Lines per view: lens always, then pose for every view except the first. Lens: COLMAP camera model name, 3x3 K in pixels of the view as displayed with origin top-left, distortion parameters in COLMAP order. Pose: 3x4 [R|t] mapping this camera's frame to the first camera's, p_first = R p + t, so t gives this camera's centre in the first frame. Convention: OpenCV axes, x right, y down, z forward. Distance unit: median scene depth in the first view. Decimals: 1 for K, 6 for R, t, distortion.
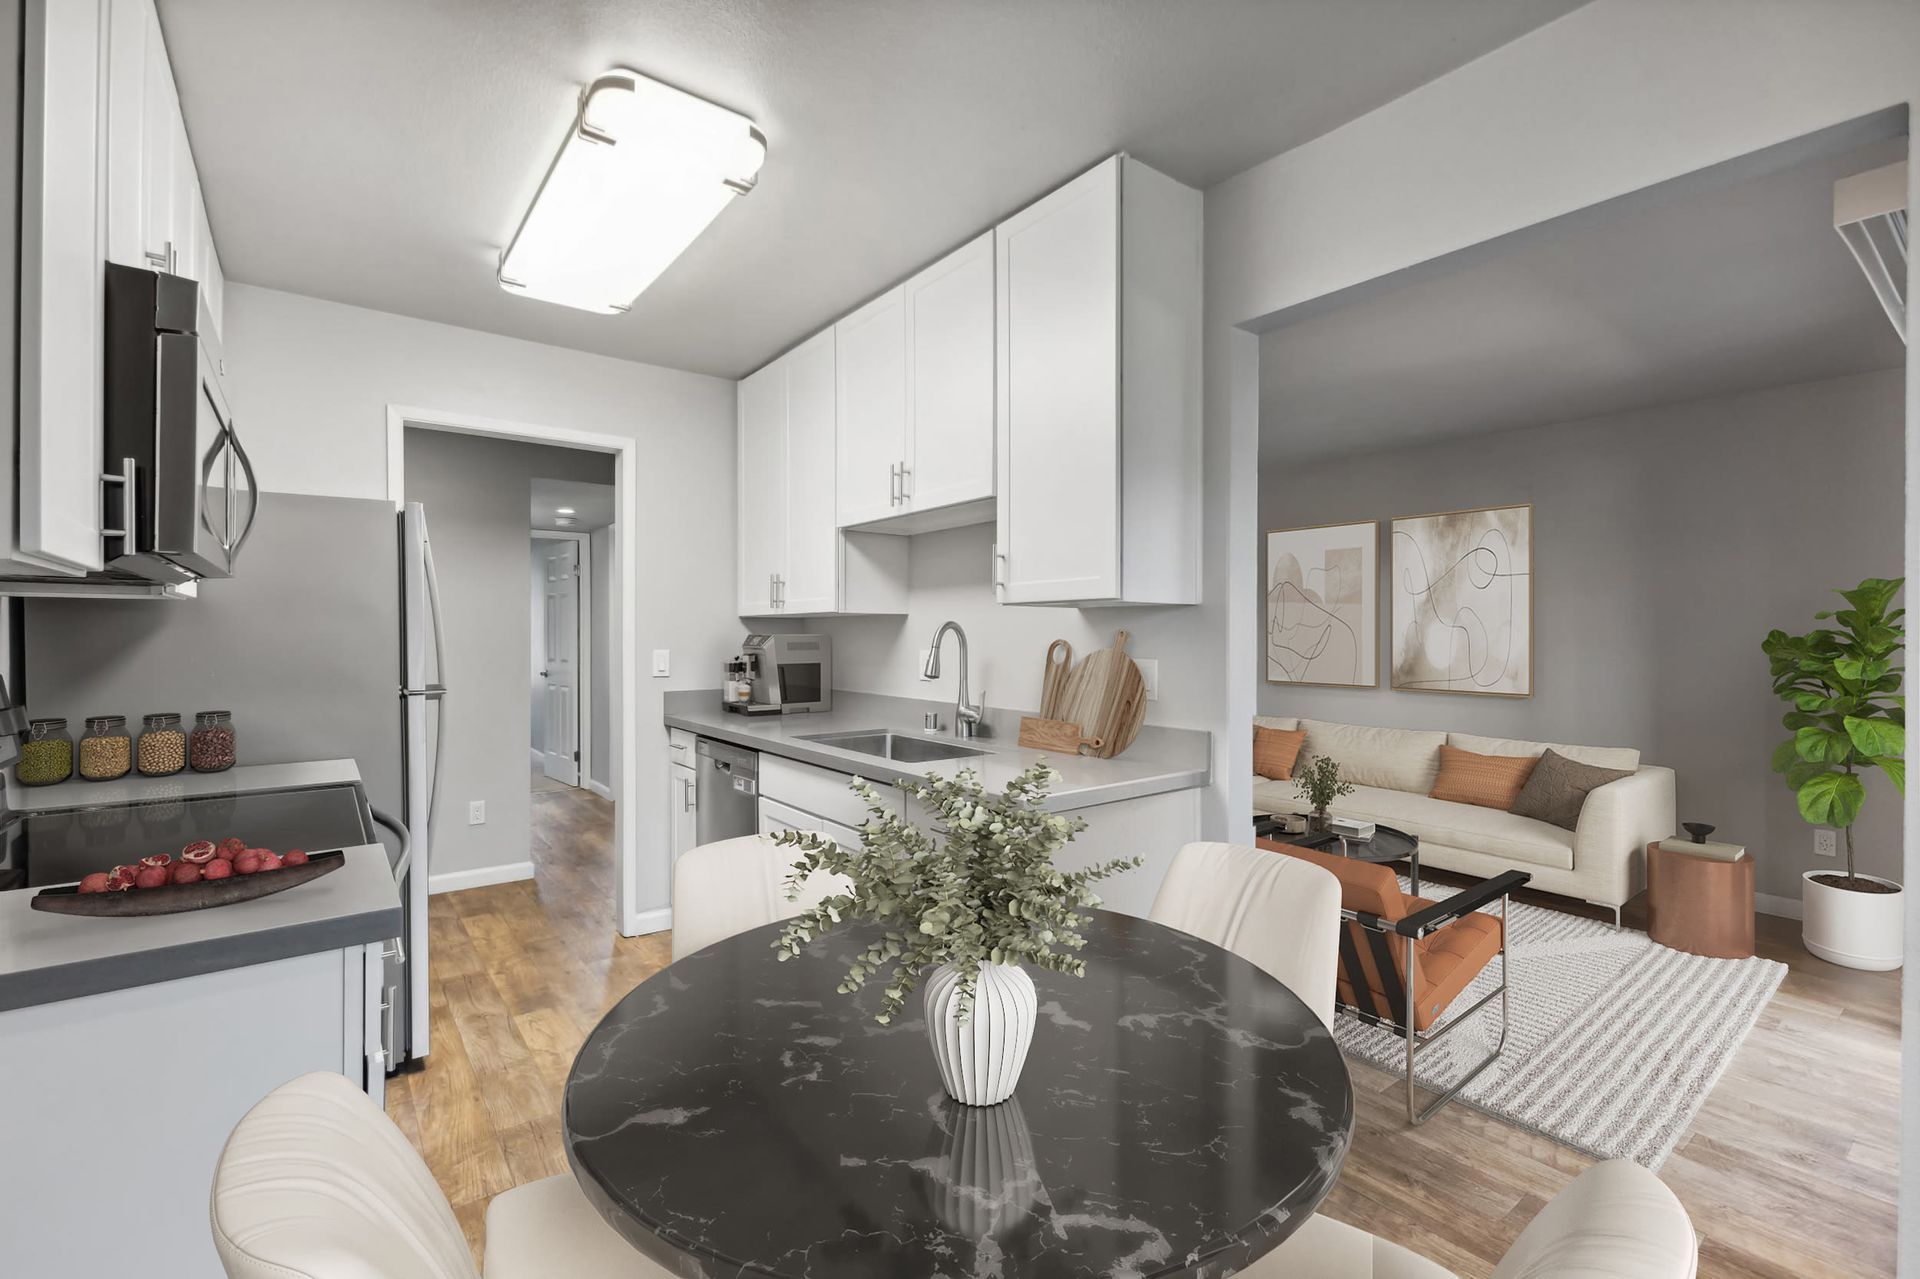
lens RADIAL K [[848.1, 0, 961.2], [0, 848.1, 634.9], [0, 0, 1]] dist [0.004651, 0.000309]
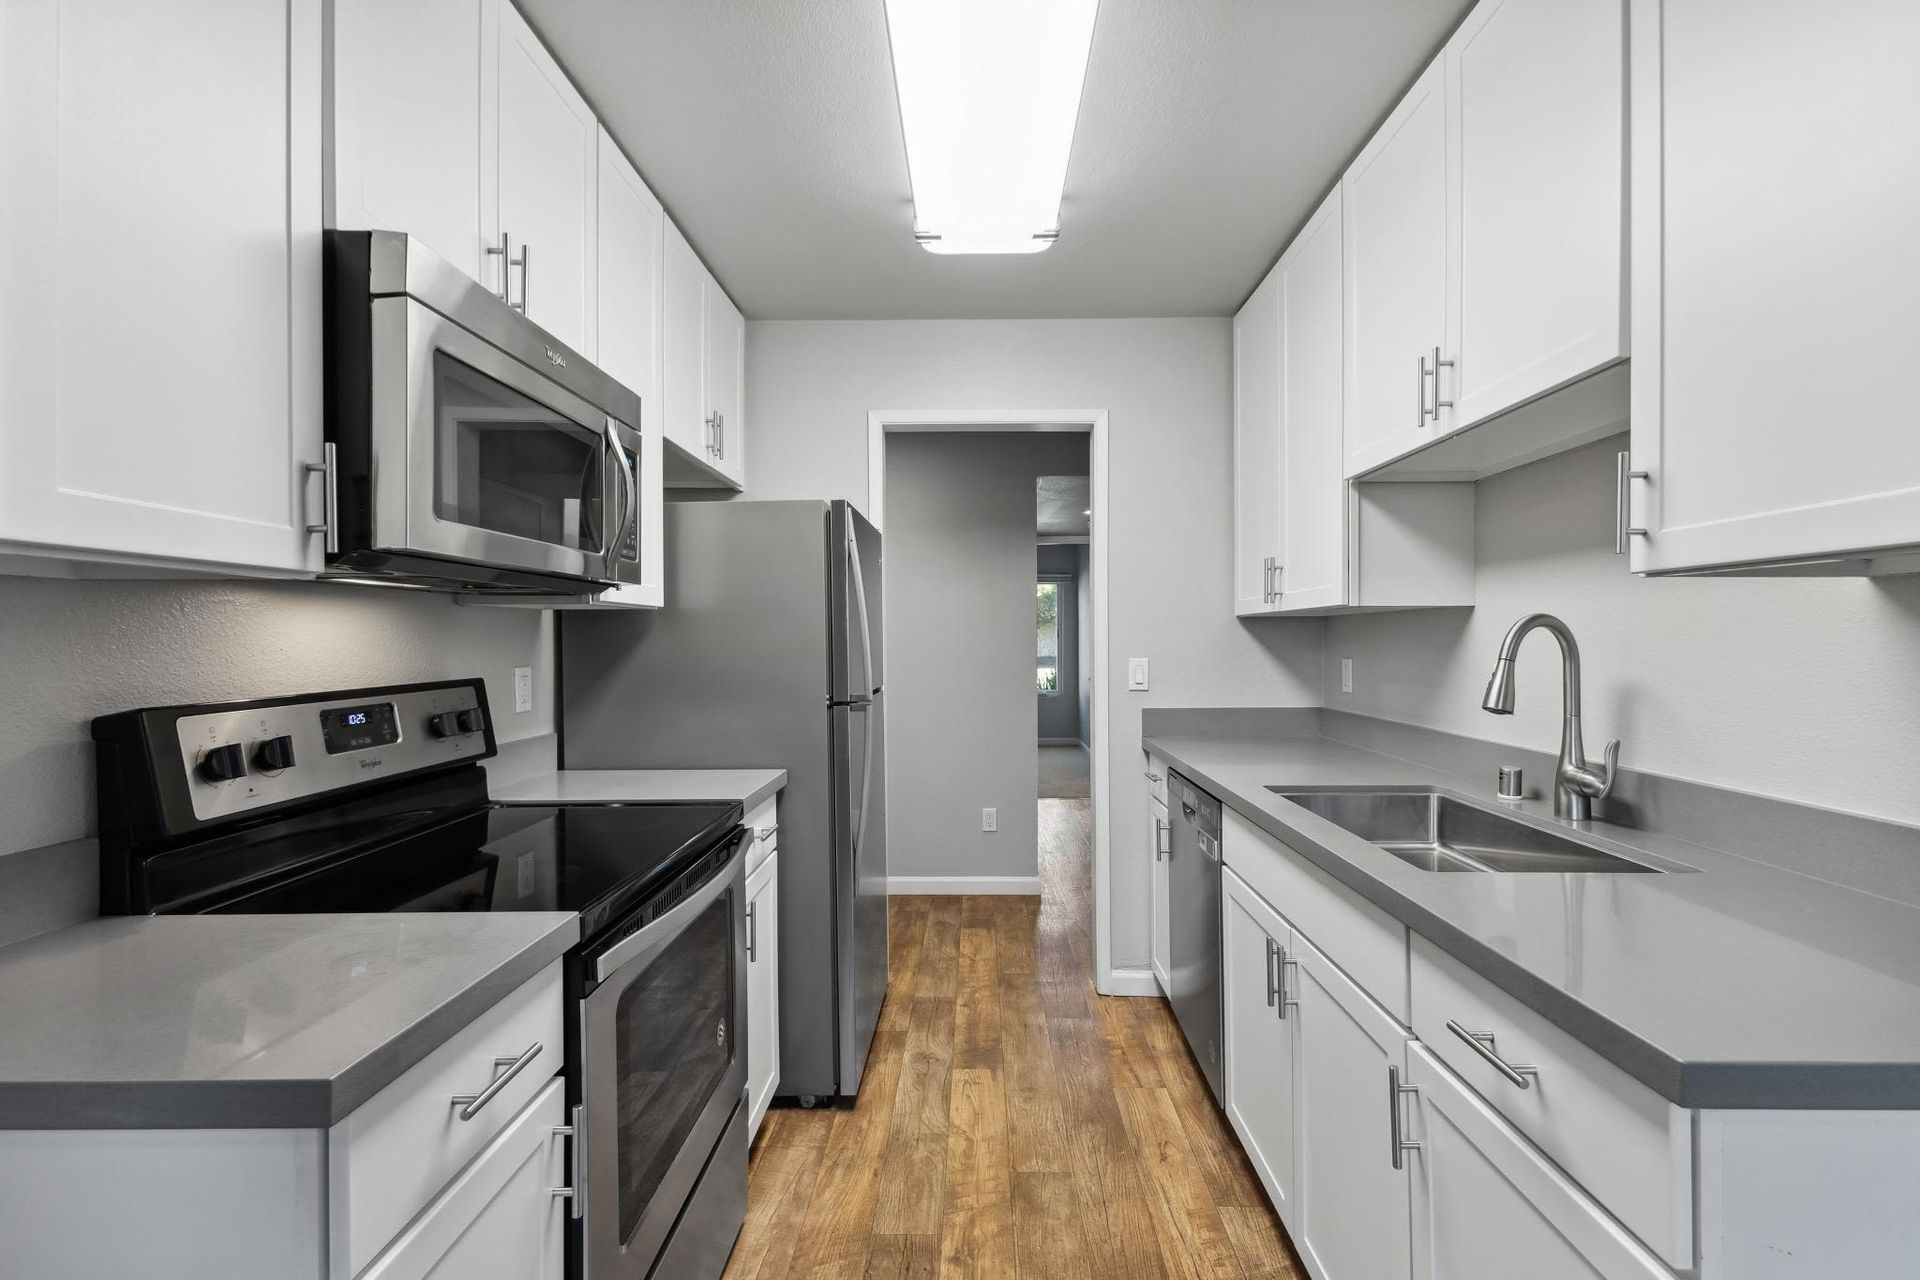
lens RADIAL K [[848.1, 0, 966.9], [0, 848.1, 637.2], [0, 0, 1]] dist [0.004651, 0.000309]
pose [[0.785331, -0.005561, -0.619051, 0.037058], [0.003165, 0.999983, -0.004967, 0.001324], [0.619068, 0.001942, 0.785335, 0.309122]]
